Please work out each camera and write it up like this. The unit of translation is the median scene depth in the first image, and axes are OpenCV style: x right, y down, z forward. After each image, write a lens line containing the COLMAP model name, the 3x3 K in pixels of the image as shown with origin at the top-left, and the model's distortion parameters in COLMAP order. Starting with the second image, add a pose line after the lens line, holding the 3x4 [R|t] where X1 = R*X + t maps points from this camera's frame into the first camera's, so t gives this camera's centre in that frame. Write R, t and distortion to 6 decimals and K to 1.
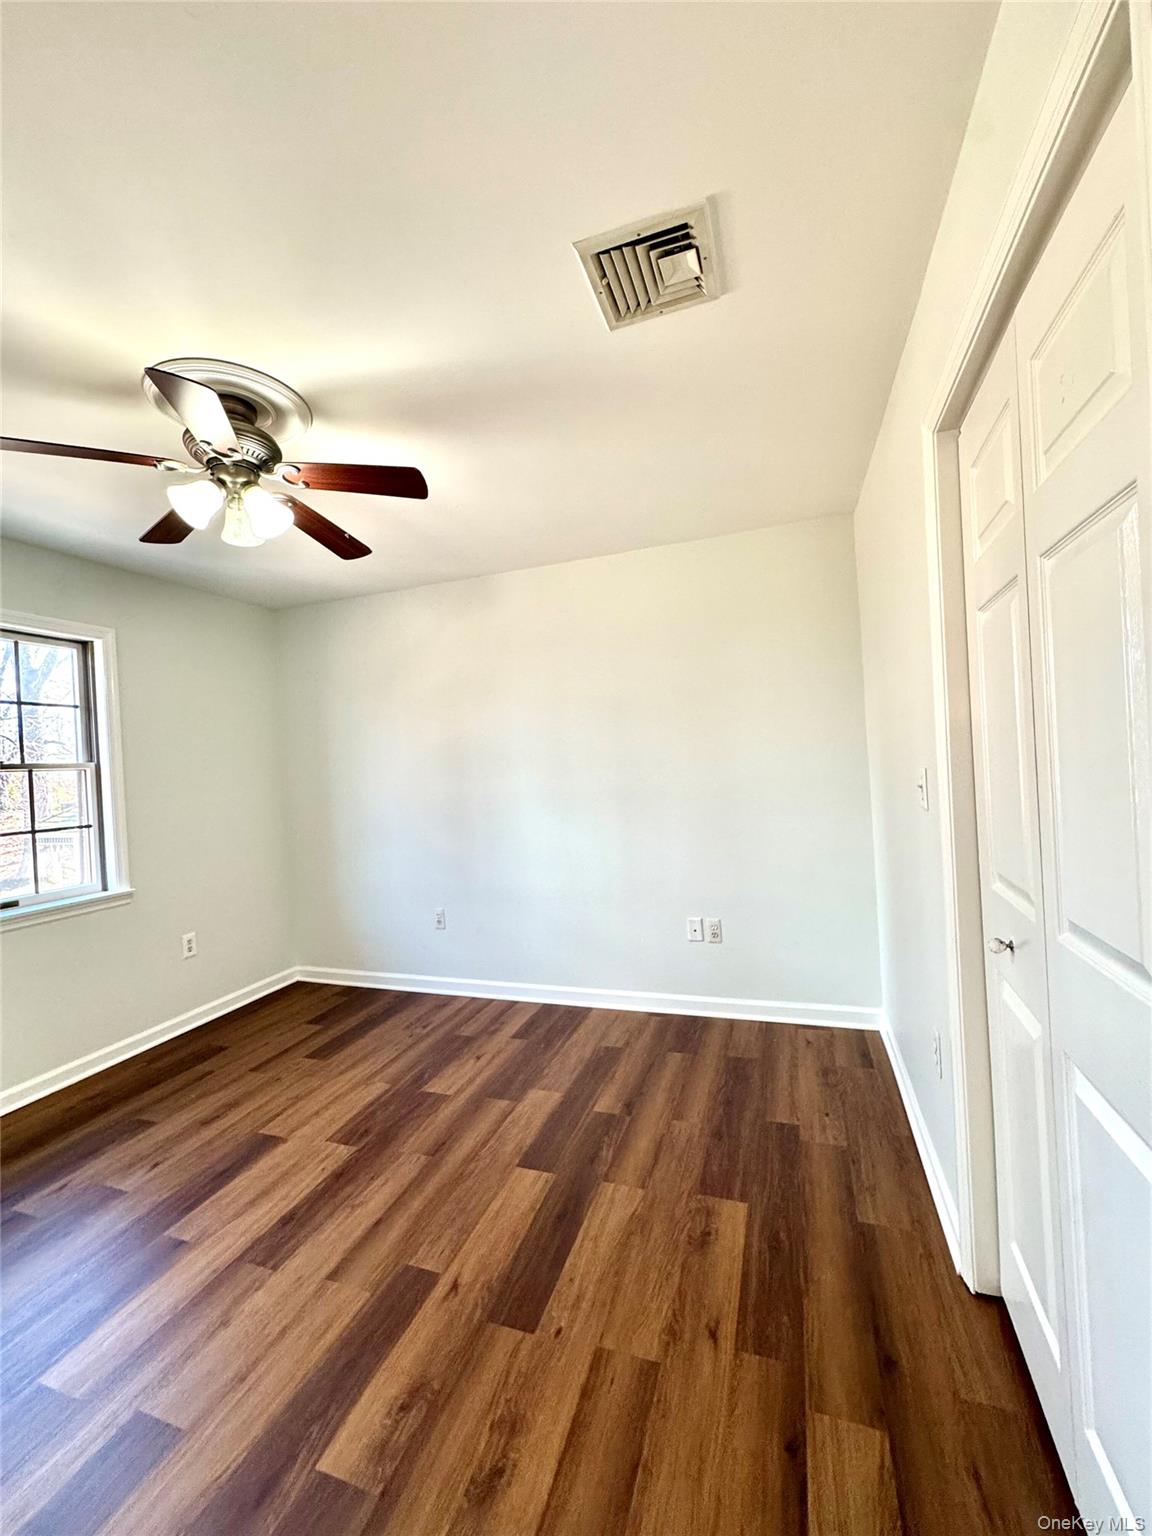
lens RADIAL K [[613.4, 0, 548.4], [0, 613.4, 772.8], [0, 0, 1]] dist [-0.000745, 0.000143]
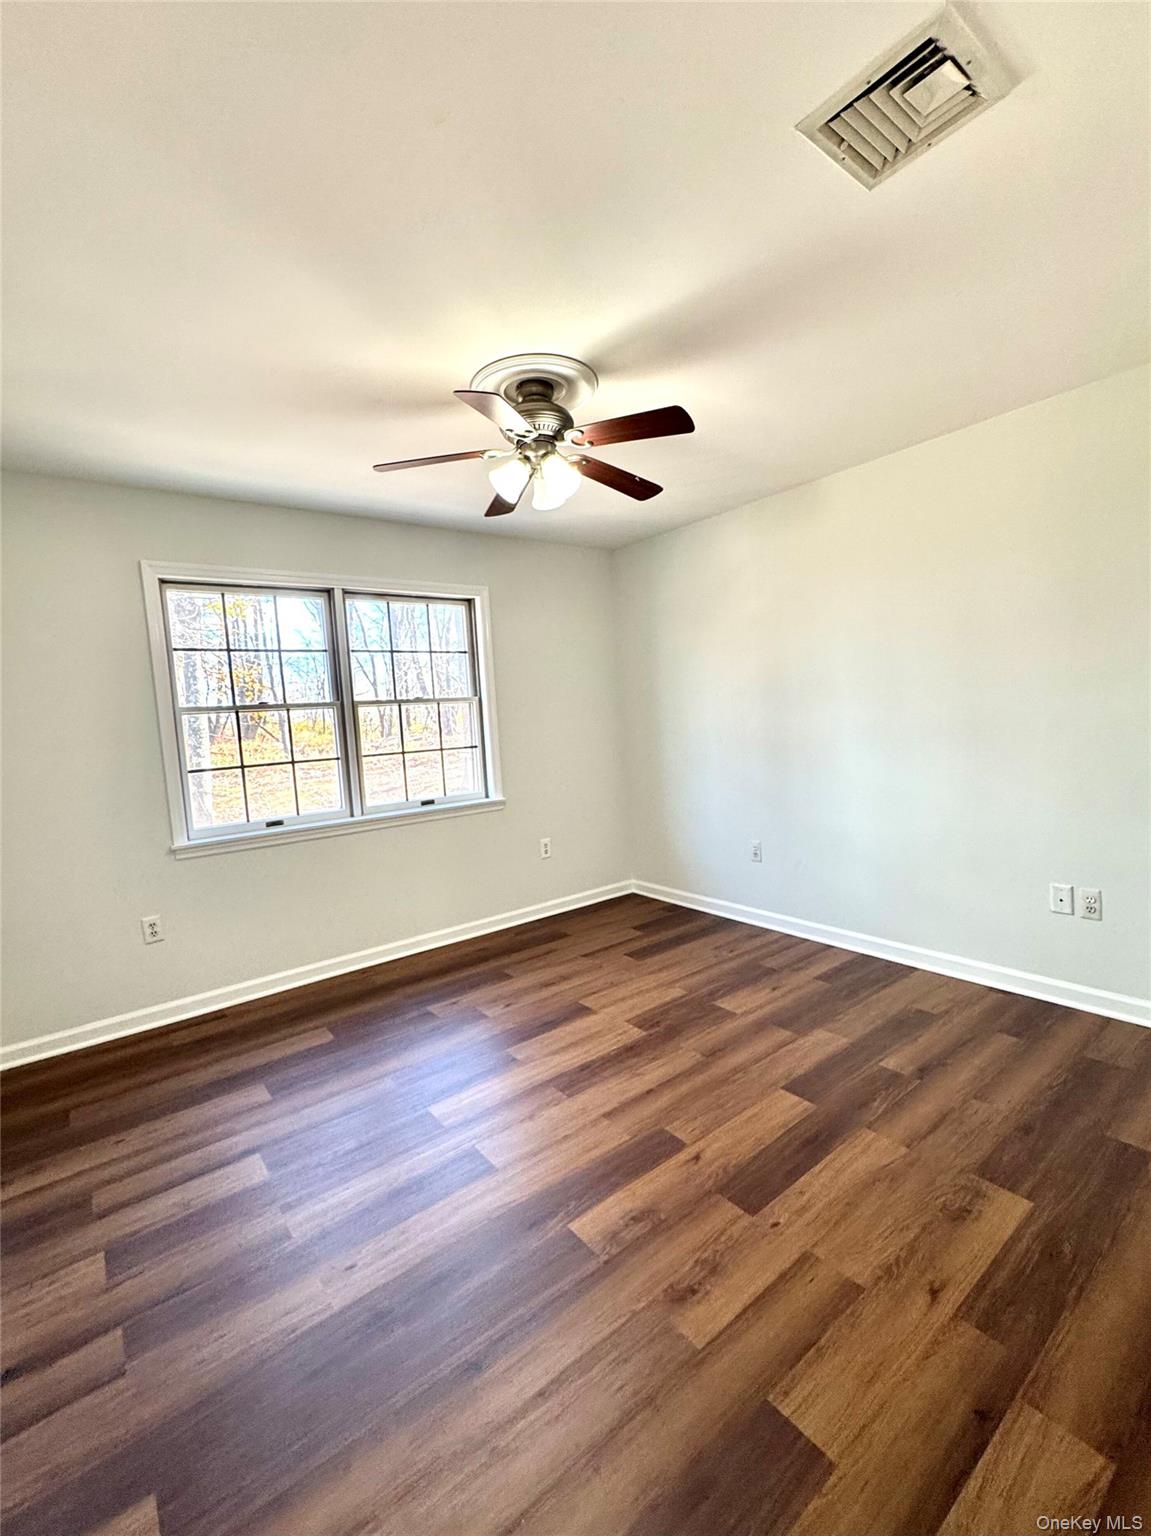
lens RADIAL K [[613.4, 0, 522.6], [0, 613.4, 772.0], [0, 0, 1]] dist [-0.000745, 0.000143]
pose [[0.834371, 0.054336, -0.548519, 0.128009], [0.007547, 0.993910, 0.109936, -0.001157], [0.551152, -0.095867, 0.828880, -0.041870]]
